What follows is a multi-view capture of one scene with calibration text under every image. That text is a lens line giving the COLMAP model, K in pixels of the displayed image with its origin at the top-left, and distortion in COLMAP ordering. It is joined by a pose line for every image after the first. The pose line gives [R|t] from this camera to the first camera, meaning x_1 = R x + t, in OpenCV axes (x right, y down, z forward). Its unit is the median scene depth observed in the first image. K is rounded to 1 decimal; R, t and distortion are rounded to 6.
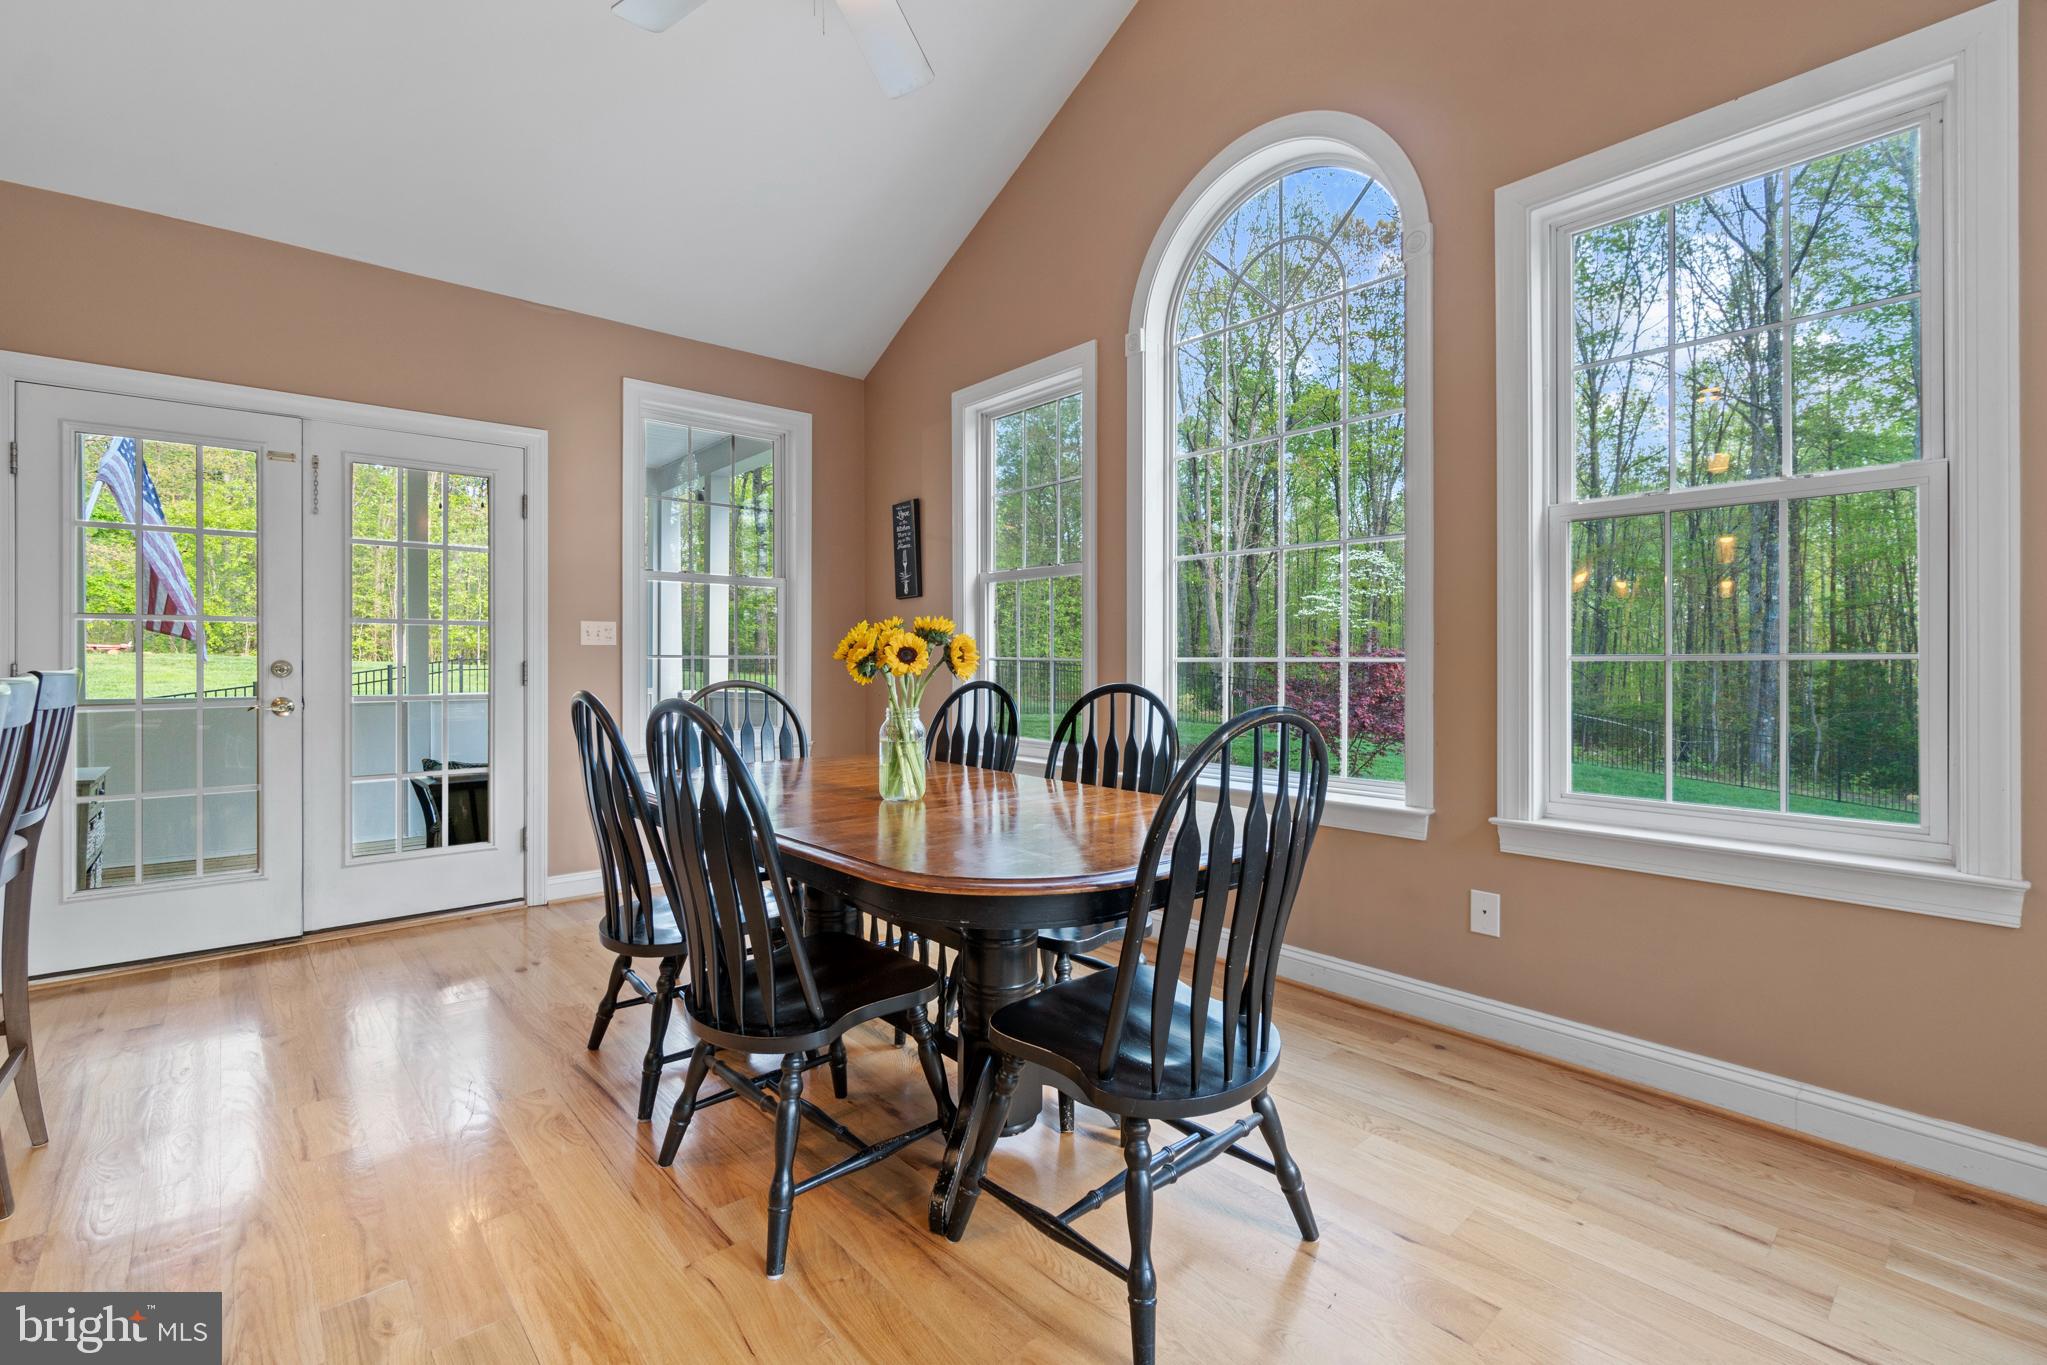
lens RADIAL K [[888.1, 0, 1015.8], [0, 888.1, 653.2], [0, 0, 1]] dist [0.001384, 0.000171]
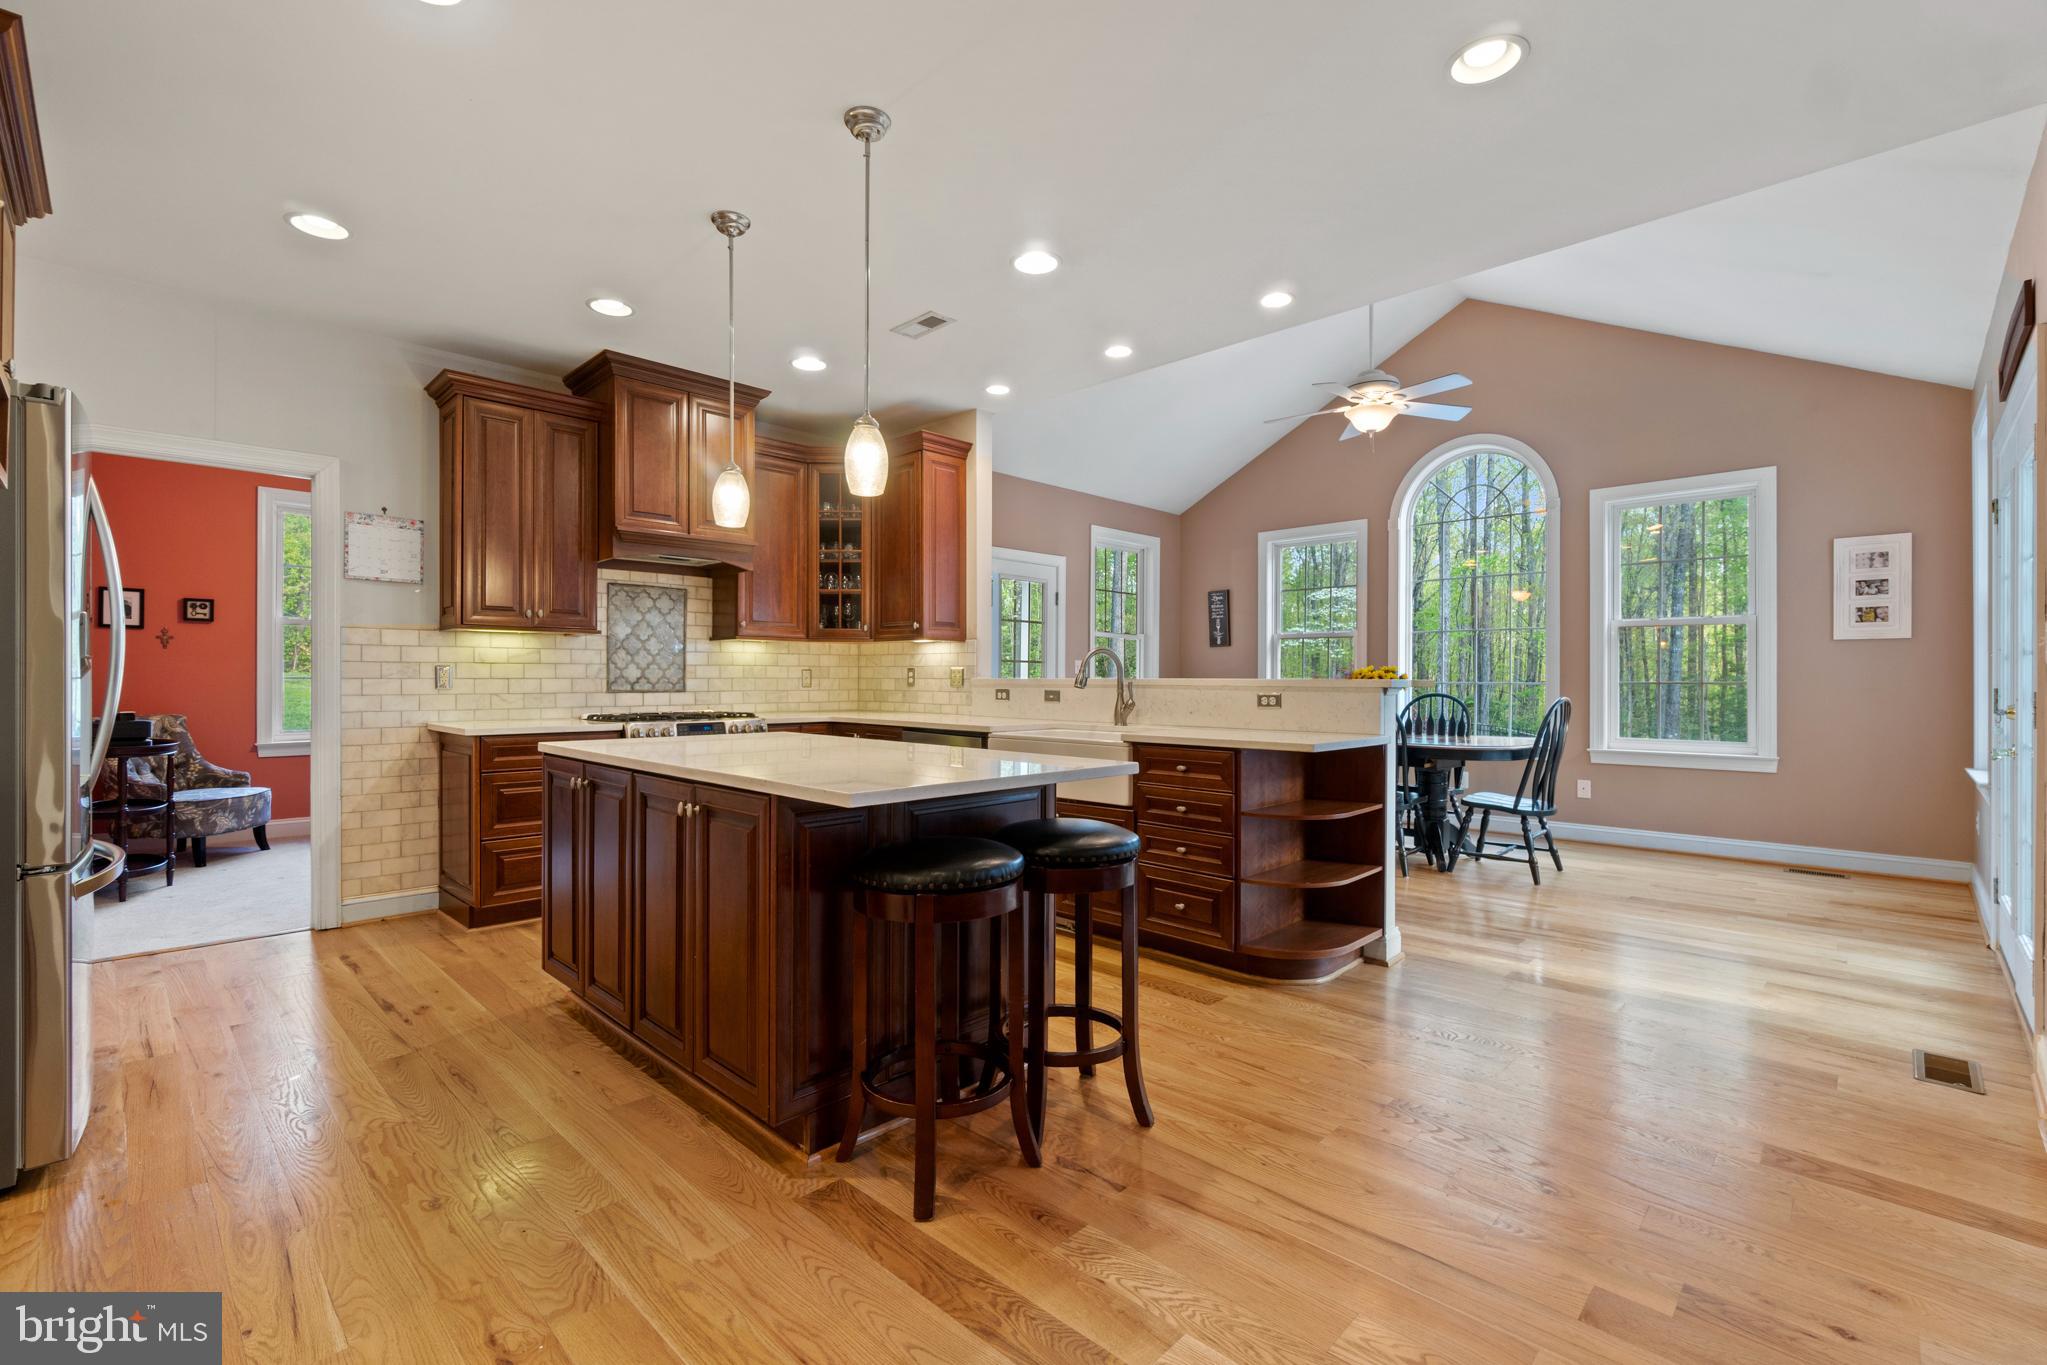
lens RADIAL K [[893.0, 0, 1021.1], [0, 893.0, 674.8], [0, 0, 1]] dist [-0.000042, 0.000294]
pose [[0.997126, 0.005259, 0.075580, -0.681620], [-0.005214, 0.999986, -0.000803, -0.003822], [-0.075583, 0.000407, 0.997139, -0.752121]]
